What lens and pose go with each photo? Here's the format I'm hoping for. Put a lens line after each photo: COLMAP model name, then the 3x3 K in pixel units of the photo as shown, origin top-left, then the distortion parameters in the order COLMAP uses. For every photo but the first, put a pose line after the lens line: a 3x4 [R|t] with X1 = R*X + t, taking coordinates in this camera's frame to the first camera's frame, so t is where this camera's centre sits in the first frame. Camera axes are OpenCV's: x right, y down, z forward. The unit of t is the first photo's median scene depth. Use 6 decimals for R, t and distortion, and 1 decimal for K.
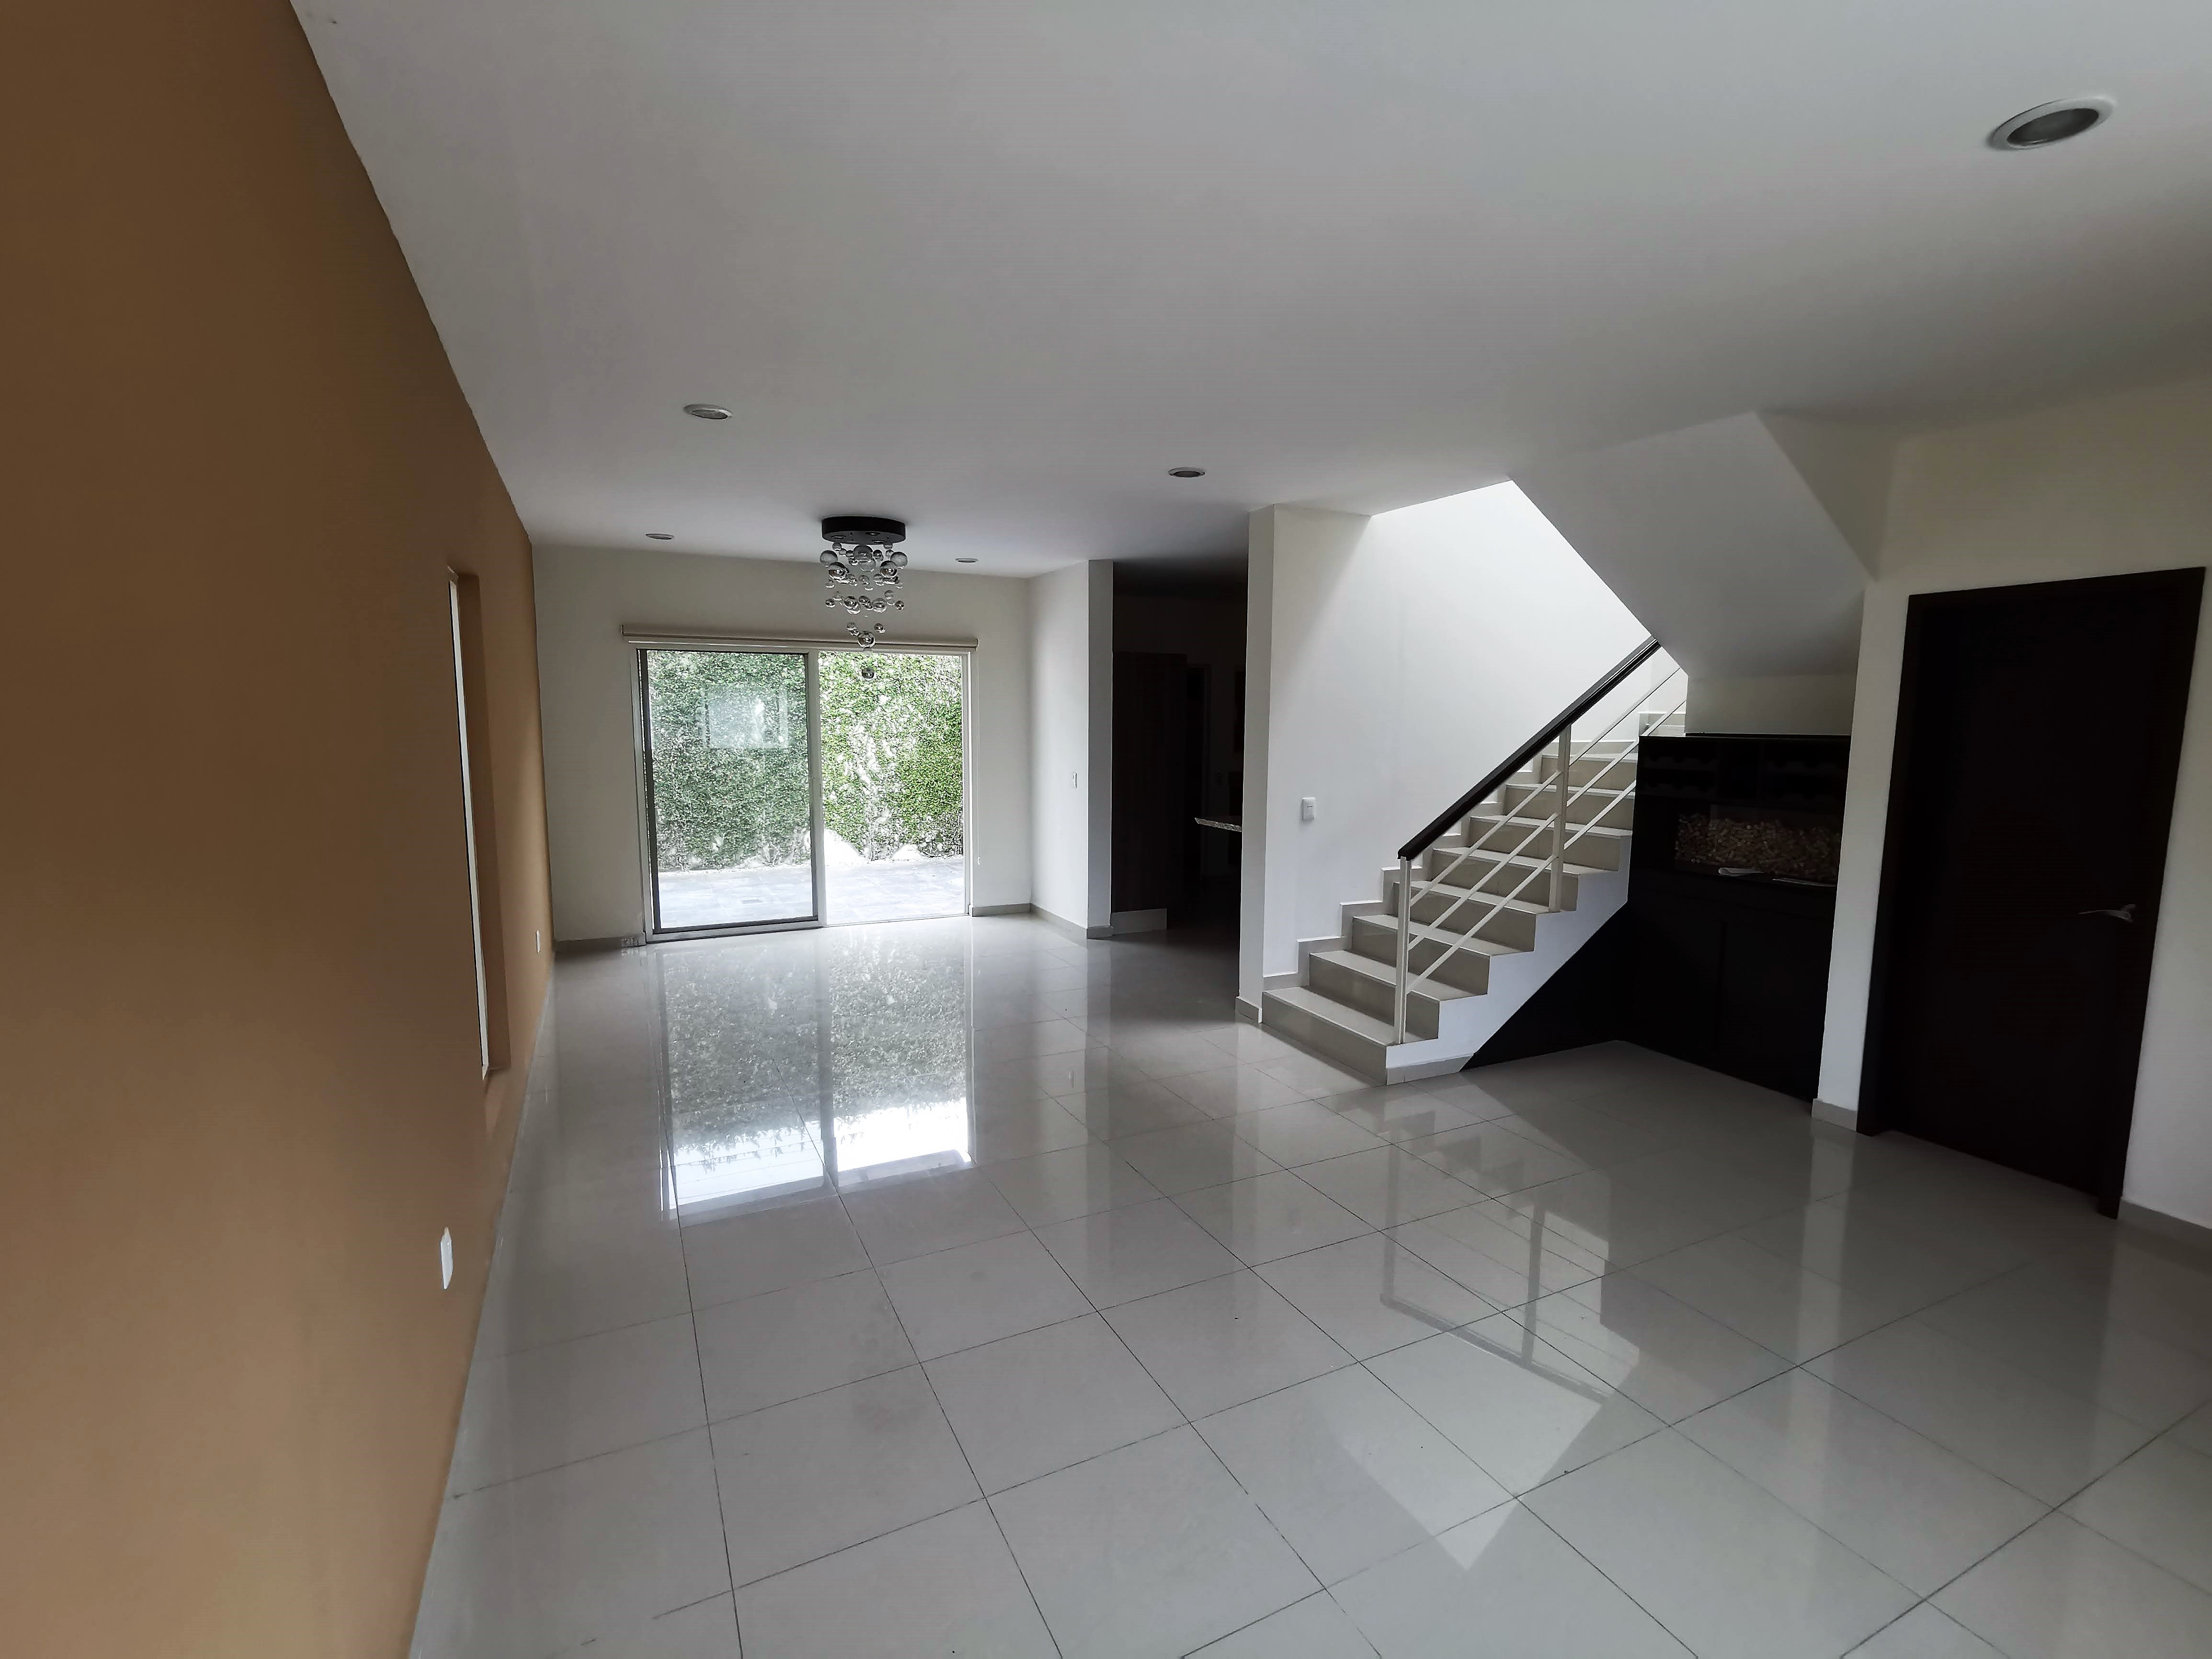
lens RADIAL K [[1006.3, 0, 1115.5], [0, 1006.3, 840.2], [0, 0, 1]] dist [-0.004642, 0.005383]
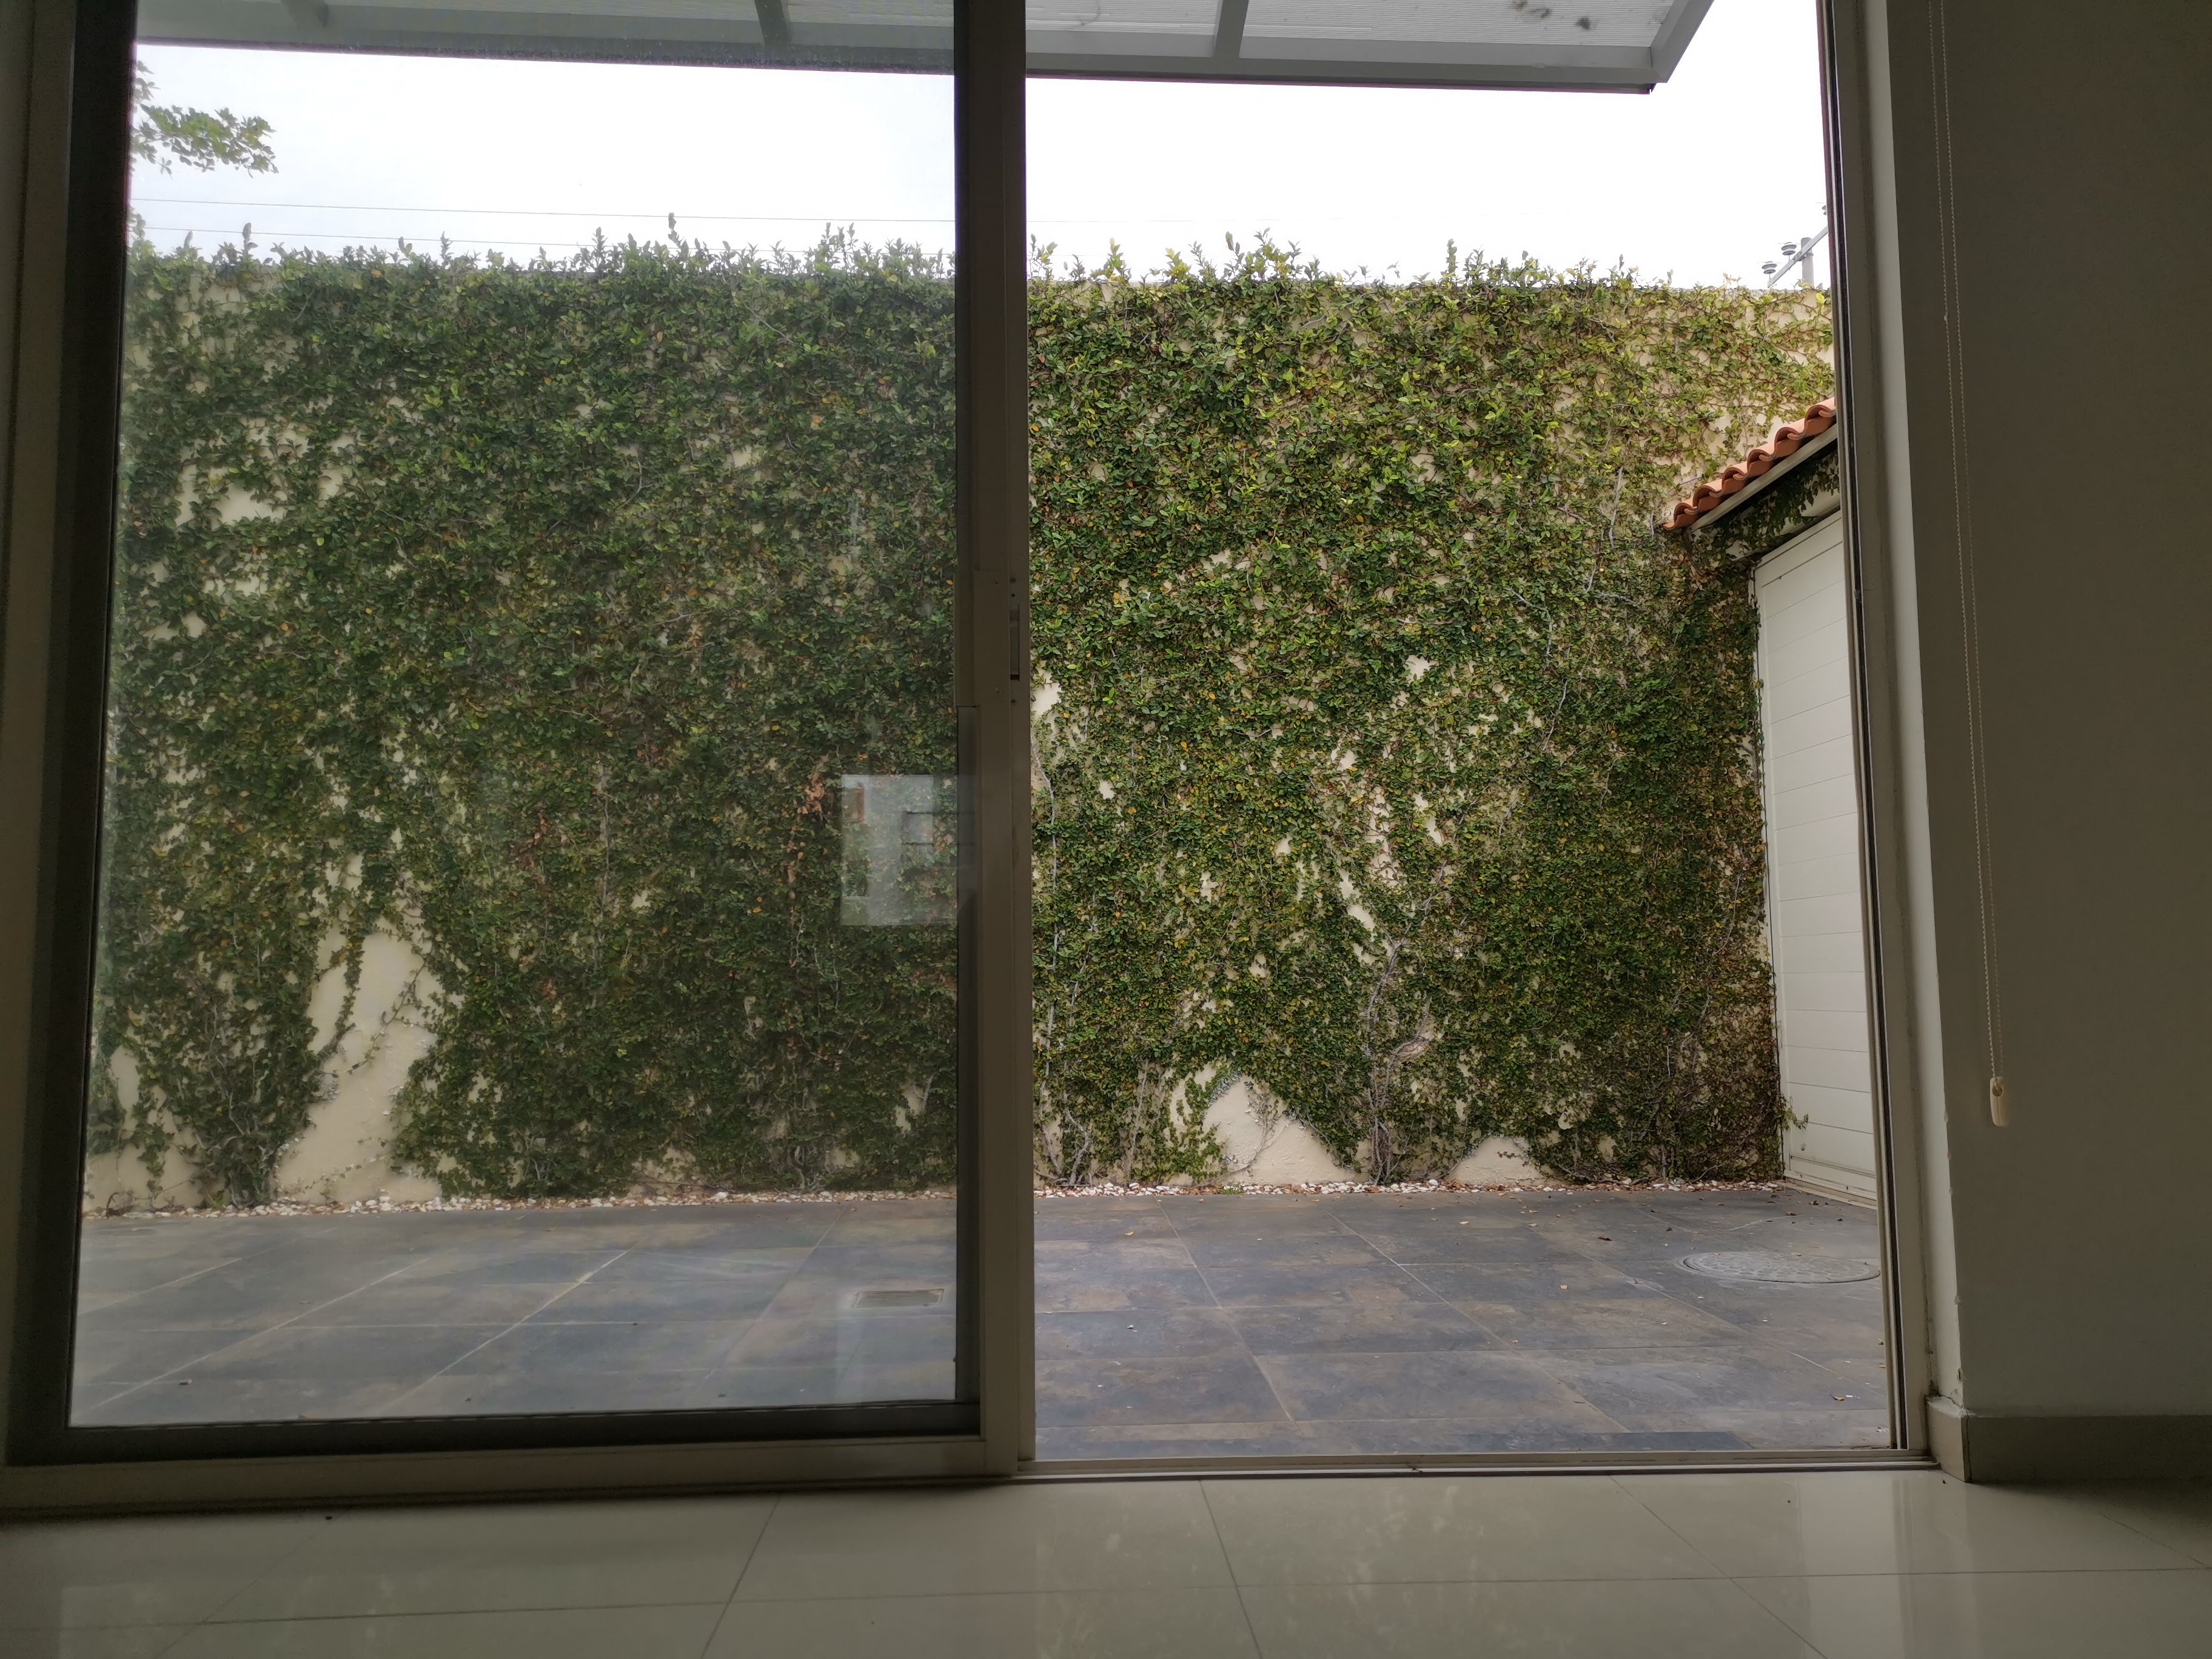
lens RADIAL K [[1677.5, 0, 1127.4], [0, 1677.5, 827.9], [0, 0, 1]] dist [0.050896, -0.042579]
pose [[0.917655, -0.054363, -0.393642, -0.107187], [-0.034674, 0.975866, -0.215601, 0.028002], [0.395862, 0.211497, 0.893623, 0.495979]]
